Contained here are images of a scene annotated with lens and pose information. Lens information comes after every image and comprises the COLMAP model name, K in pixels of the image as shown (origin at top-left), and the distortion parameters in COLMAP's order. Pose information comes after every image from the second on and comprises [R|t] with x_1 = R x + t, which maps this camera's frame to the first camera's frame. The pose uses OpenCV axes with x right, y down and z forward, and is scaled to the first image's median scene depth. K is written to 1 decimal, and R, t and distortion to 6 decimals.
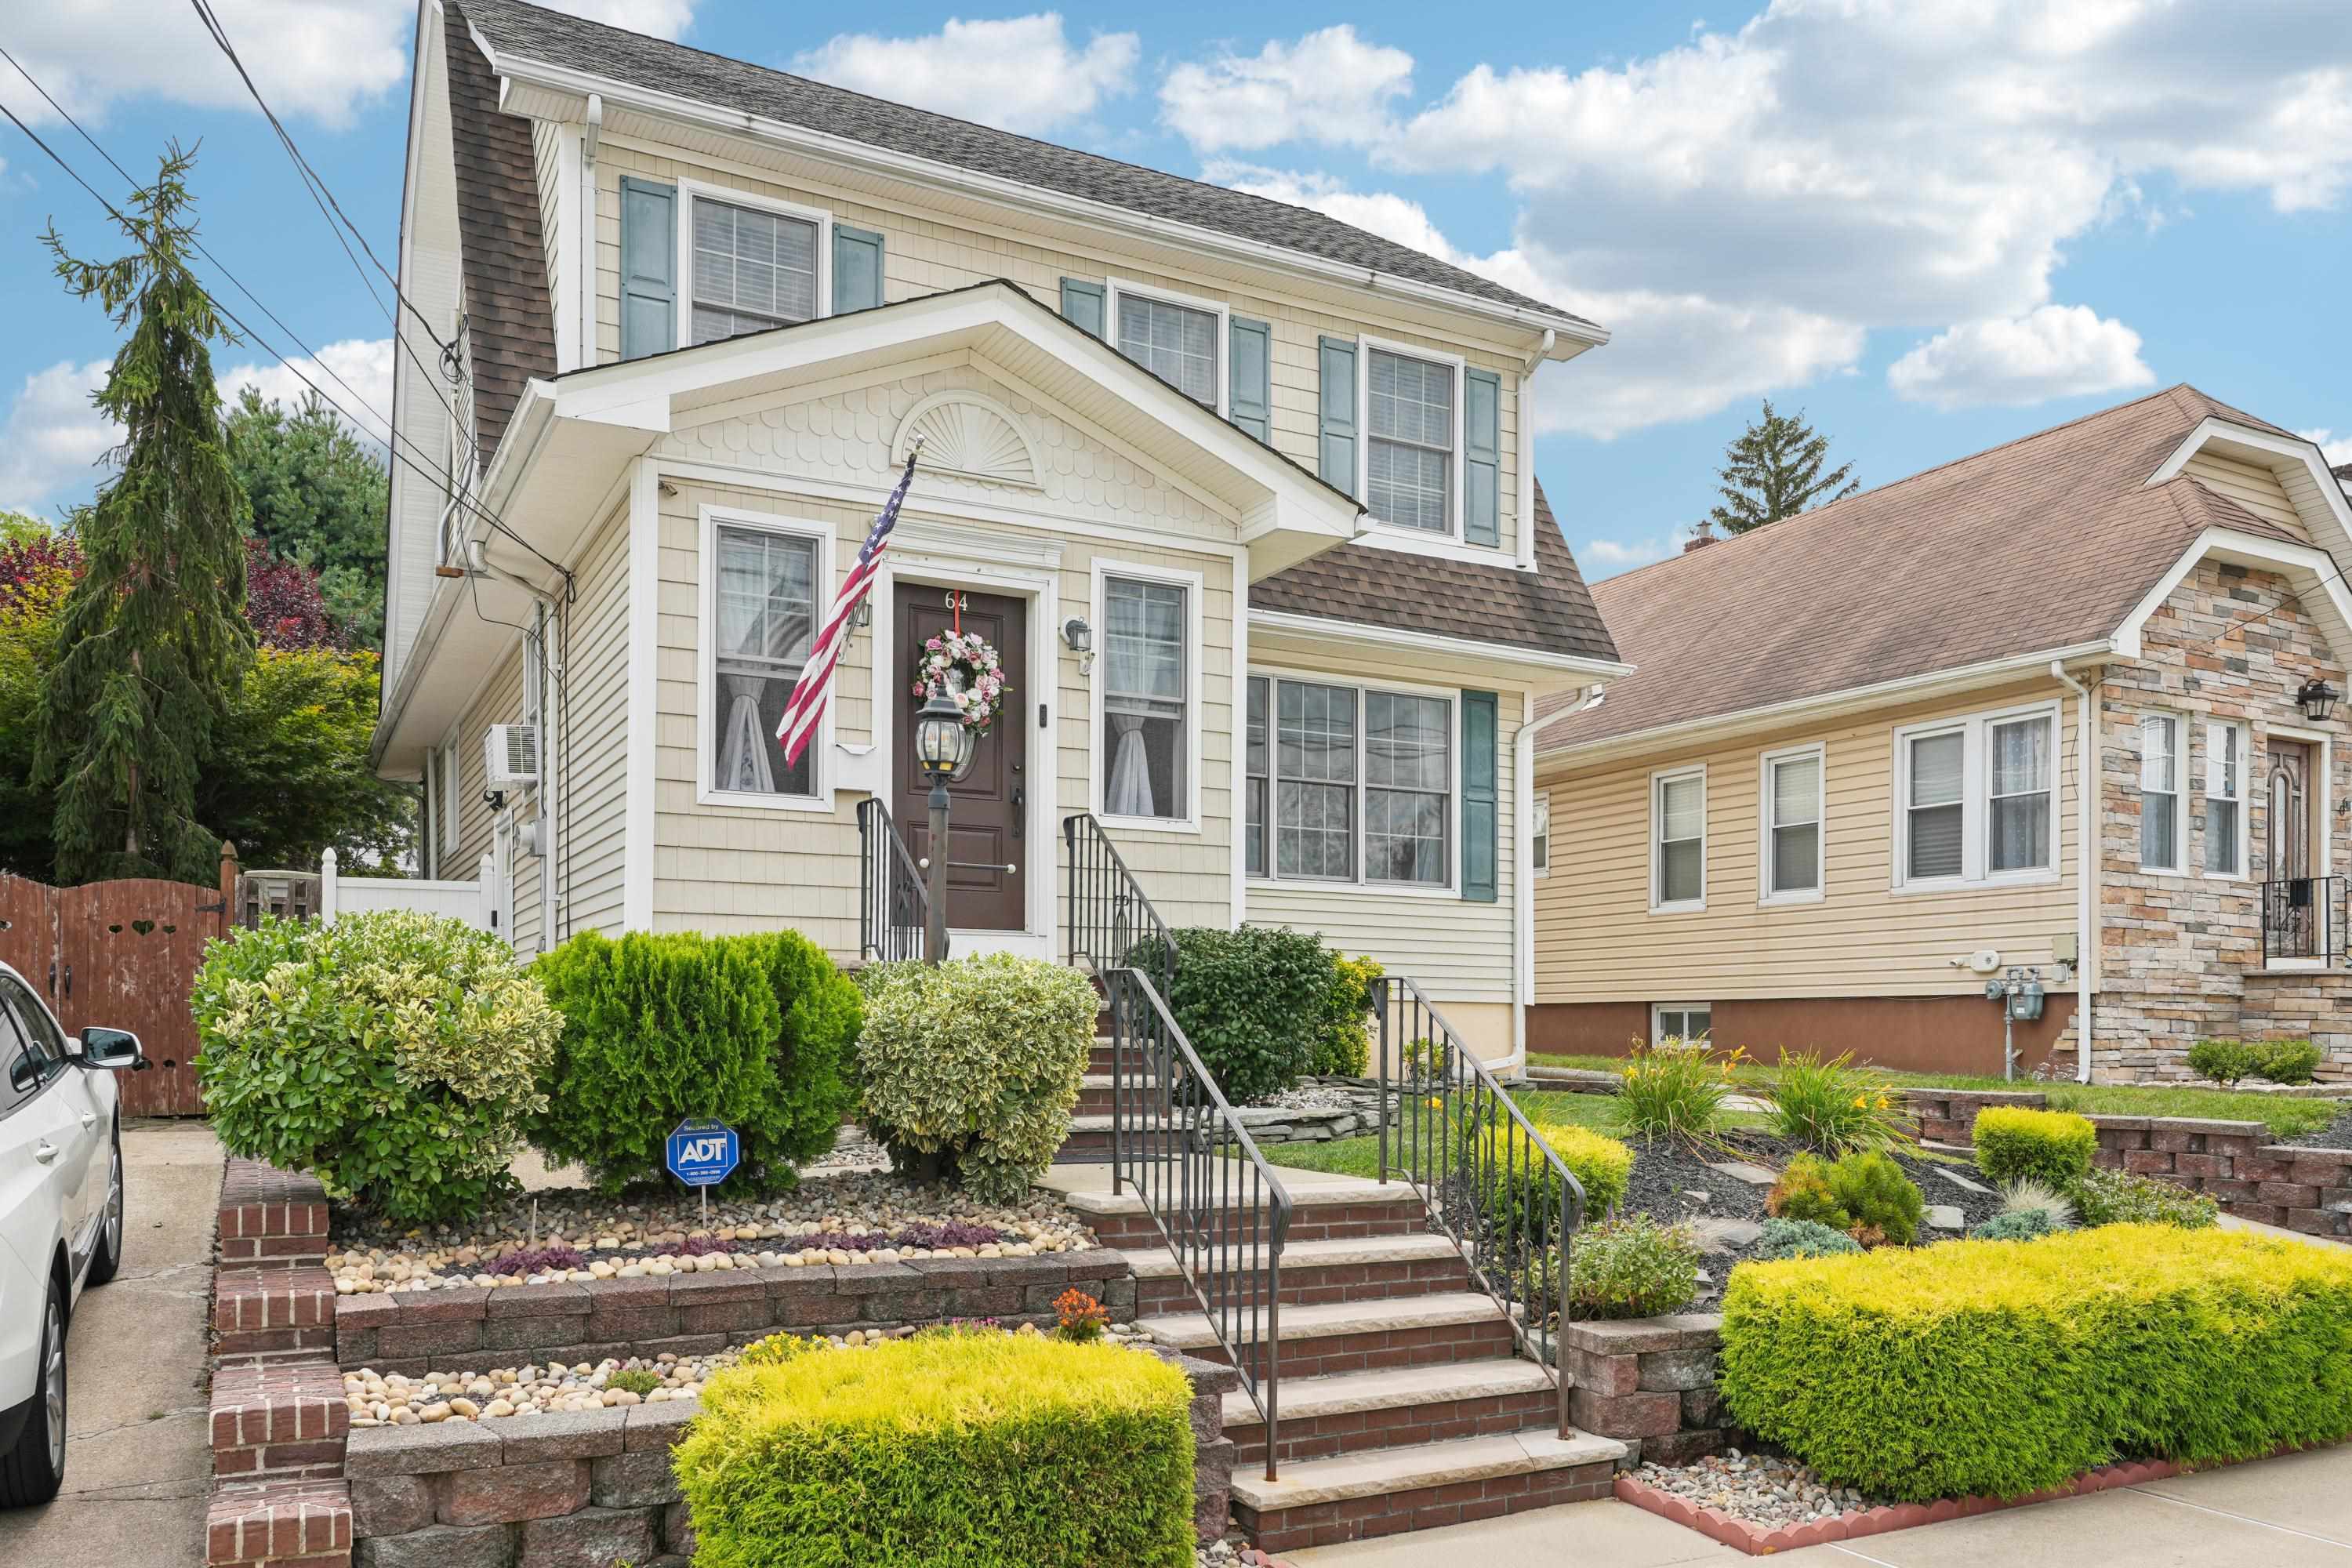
lens RADIAL K [[1742.4, 0, 1183.8], [0, 1742.4, 856.9], [0, 0, 1]] dist [0.005510, 0.002813]
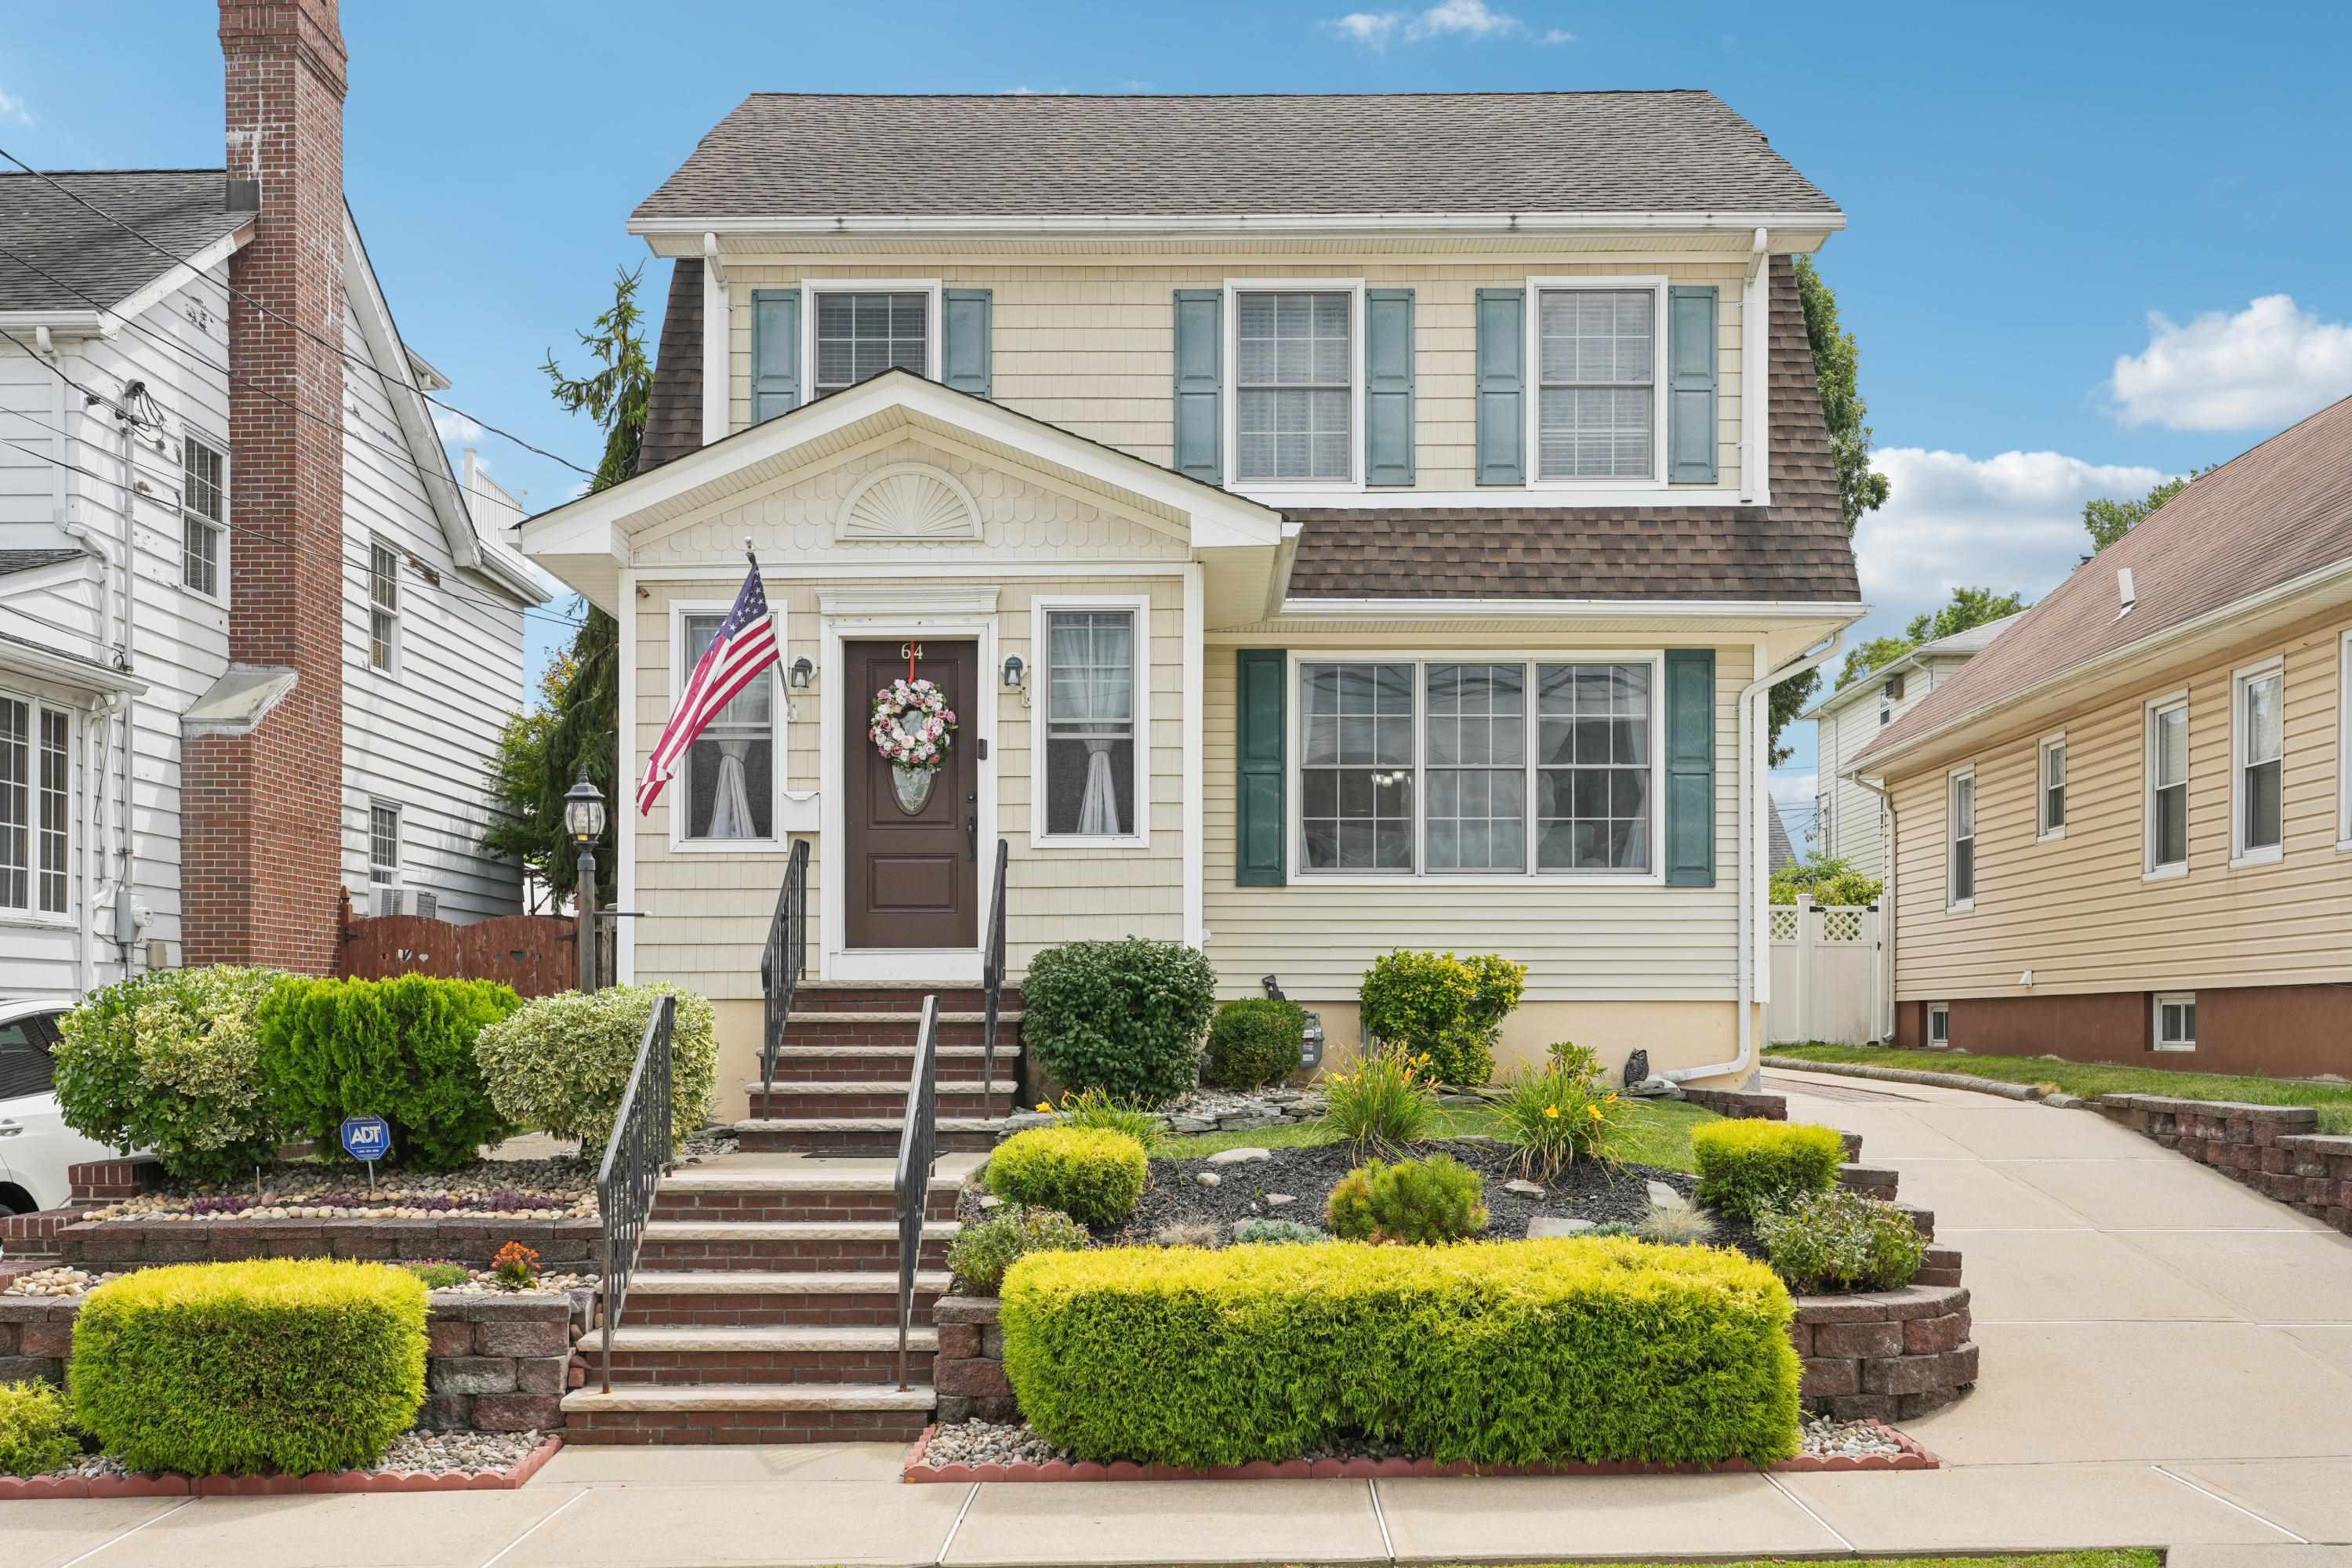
lens RADIAL K [[2108.5, 0, 1174.6], [0, 2108.5, 772.4], [0, 0, 1]] dist [0.015338, -0.004662]
pose [[0.882009, -0.063782, -0.466896, 0.565712], [0.054510, 0.997956, -0.033355, -0.014325], [0.468069, 0.003969, 0.883683, -0.094874]]
